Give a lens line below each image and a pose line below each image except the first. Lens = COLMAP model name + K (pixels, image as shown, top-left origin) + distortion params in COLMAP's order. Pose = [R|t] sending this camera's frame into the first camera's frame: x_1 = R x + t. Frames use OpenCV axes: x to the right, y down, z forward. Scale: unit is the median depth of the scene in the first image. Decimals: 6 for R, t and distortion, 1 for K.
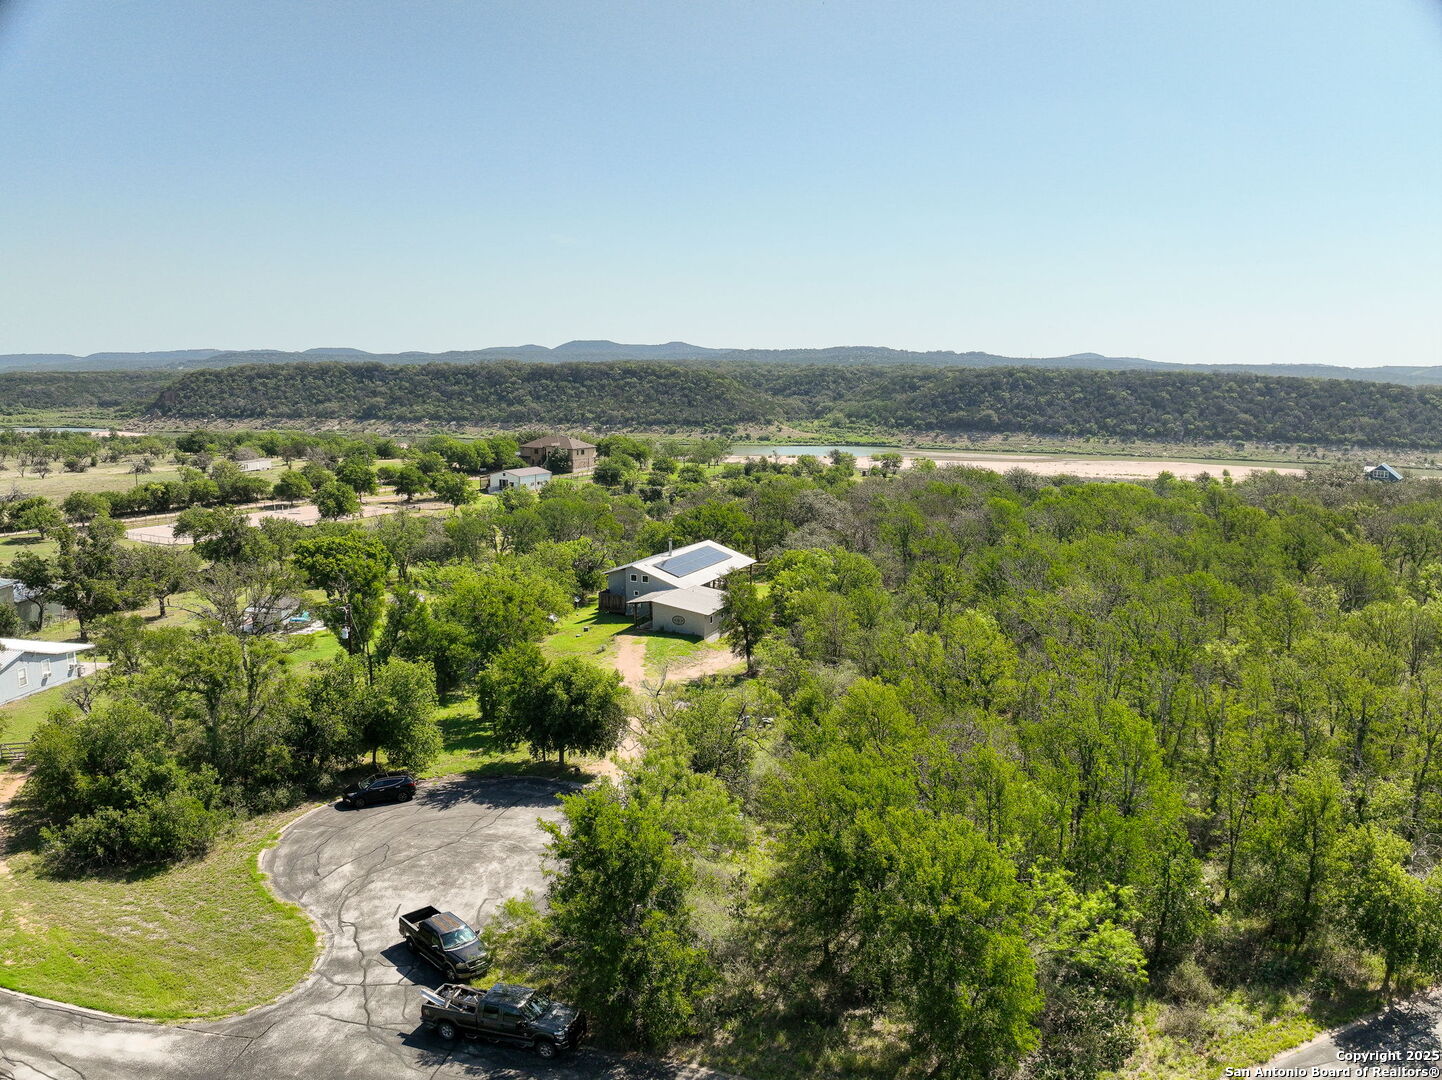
lens RADIAL K [[1047.1, 0, 720.3], [0, 1047.1, 543.2], [0, 0, 1]] dist [-0.102510, -0.019603]
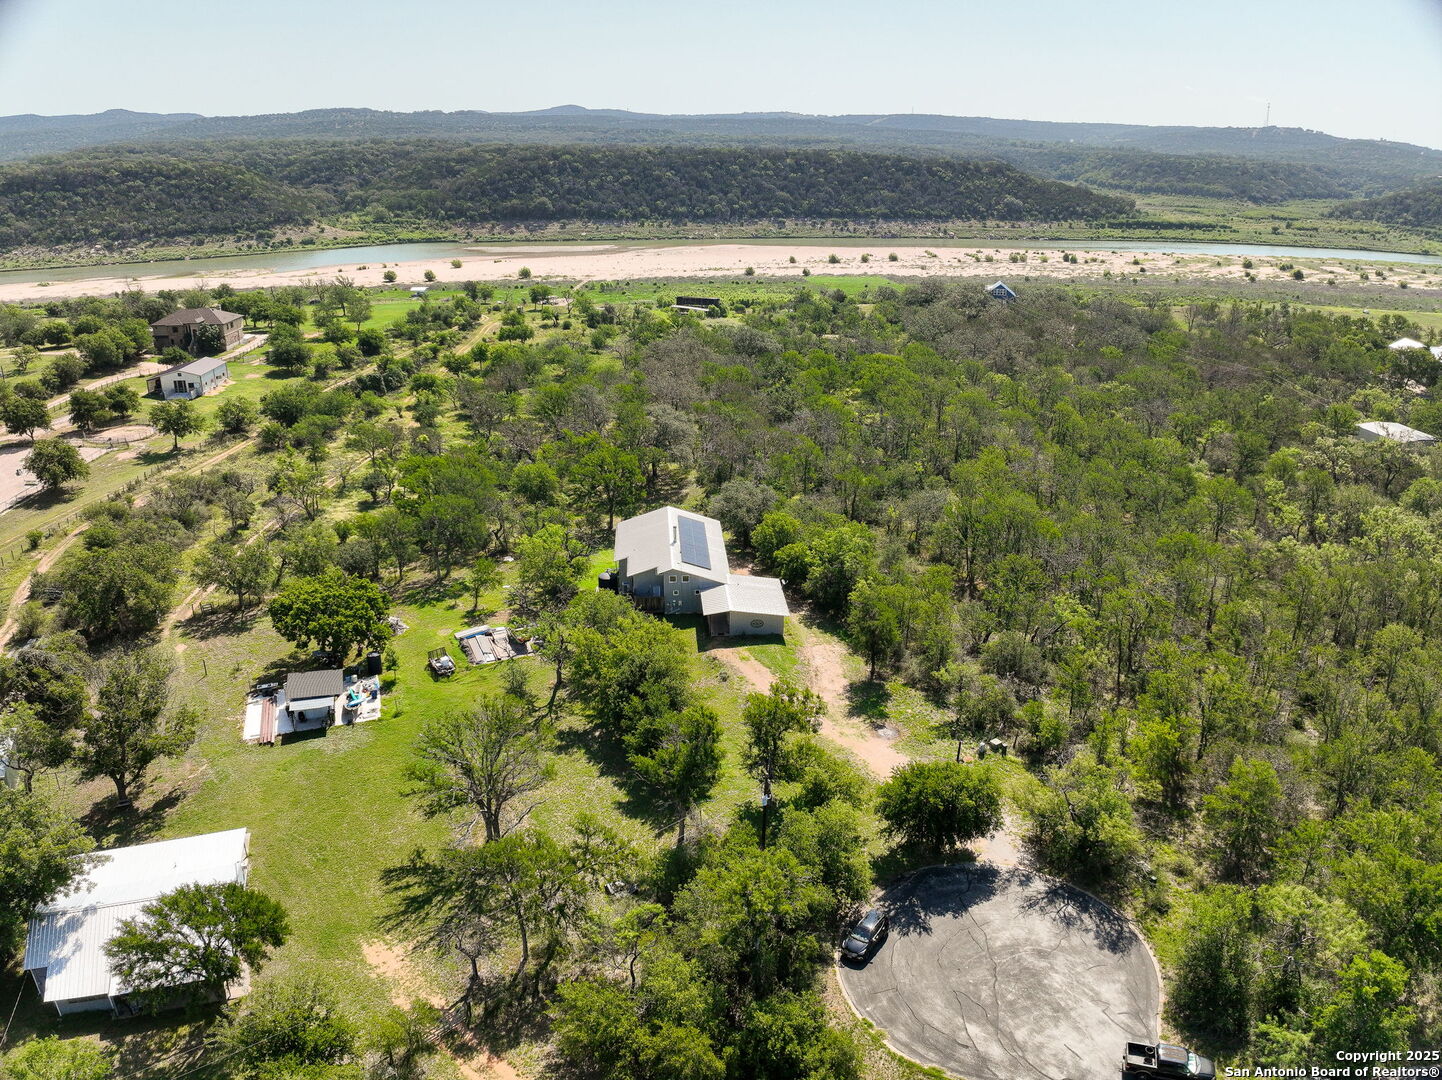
lens RADIAL K [[1047.1, 0, 718.9], [0, 1047.1, 541.5], [0, 0, 1]] dist [-0.102510, -0.019603]
pose [[0.885621, -0.175581, 0.429937, -0.078426], [0.074593, 0.967535, 0.241477, -0.040399], [-0.458378, -0.181787, 0.869967, 0.016694]]
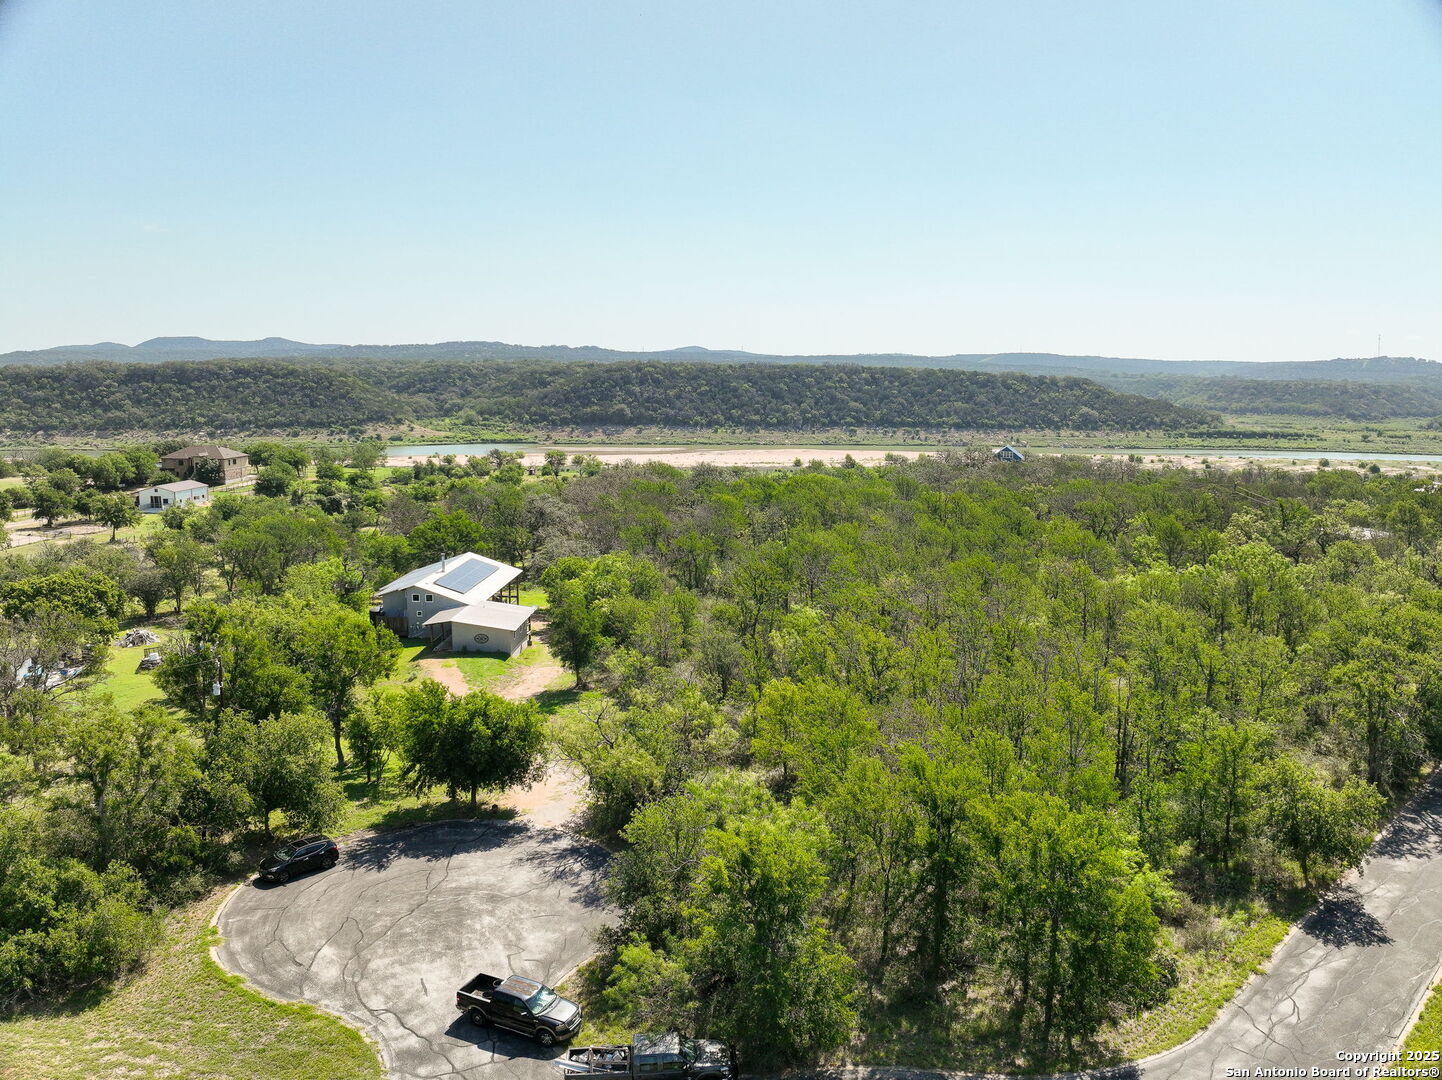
lens RADIAL K [[1047.1, 0, 718.6], [0, 1047.1, 543.7], [0, 0, 1]] dist [-0.102510, -0.019603]
pose [[0.933930, -0.059240, 0.352513, -0.025648], [0.057105, 0.998232, 0.016461, -0.002587], [-0.352865, 0.004757, 0.935662, 0.003539]]
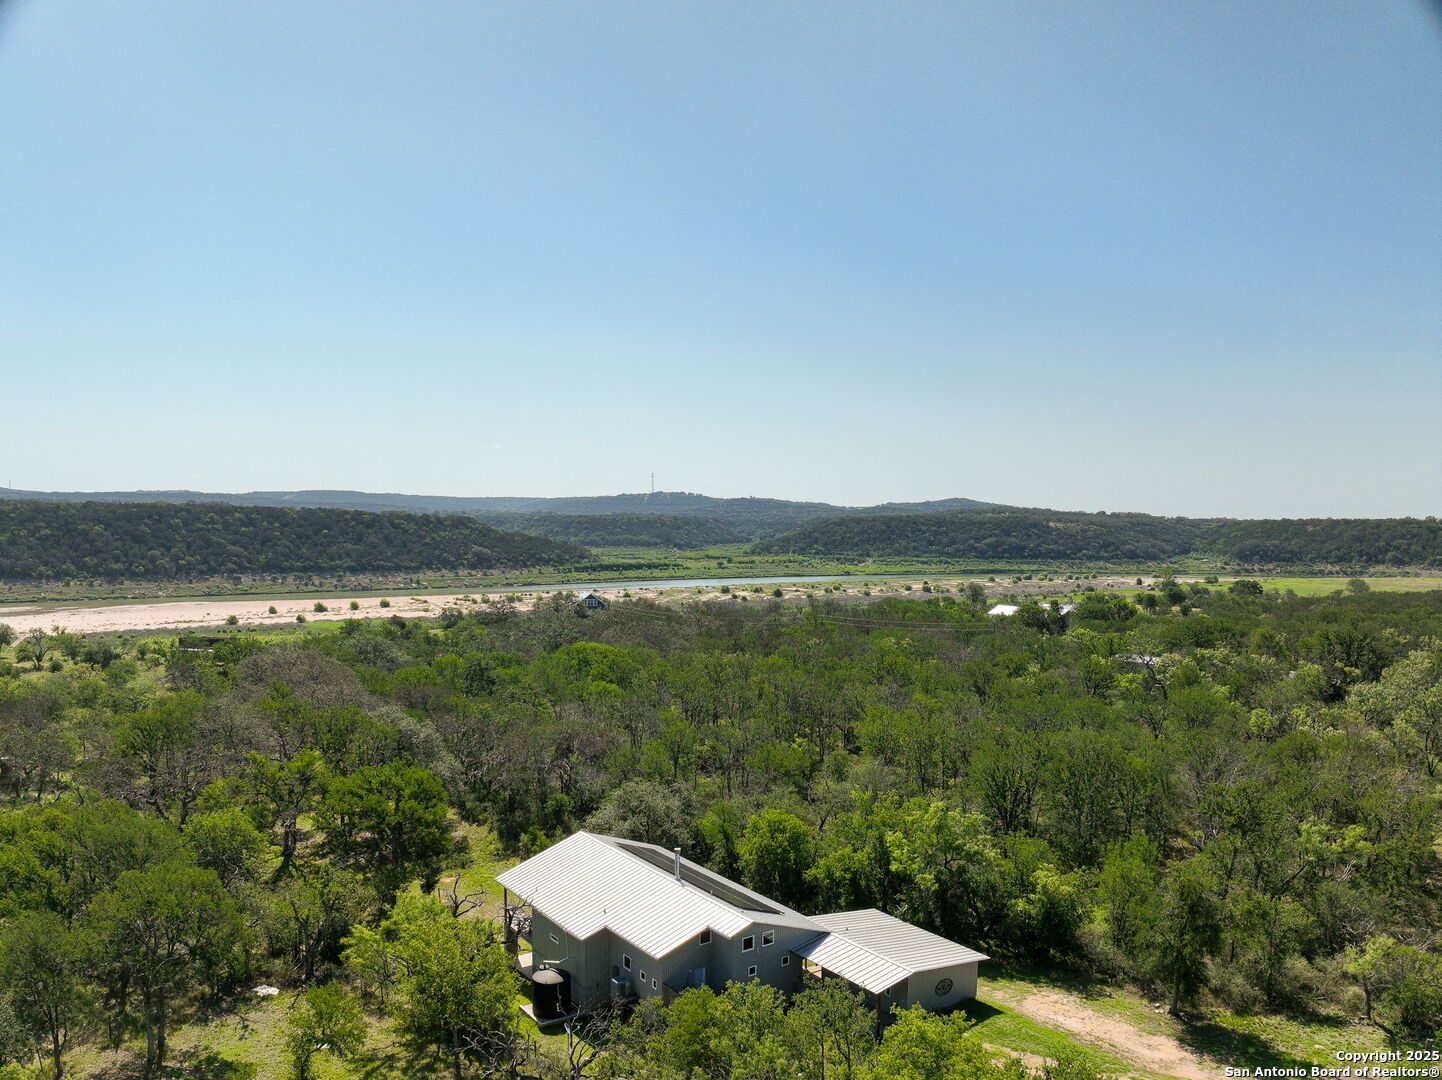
lens RADIAL K [[1047.1, 0, 721.4], [0, 1047.1, 542.4], [0, 0, 1]] dist [-0.102510, -0.019603]
pose [[0.508398, -0.022919, 0.860817, -0.086492], [0.129681, 0.990283, -0.050223, -0.022994], [-0.851301, 0.137165, 0.506430, 0.120118]]
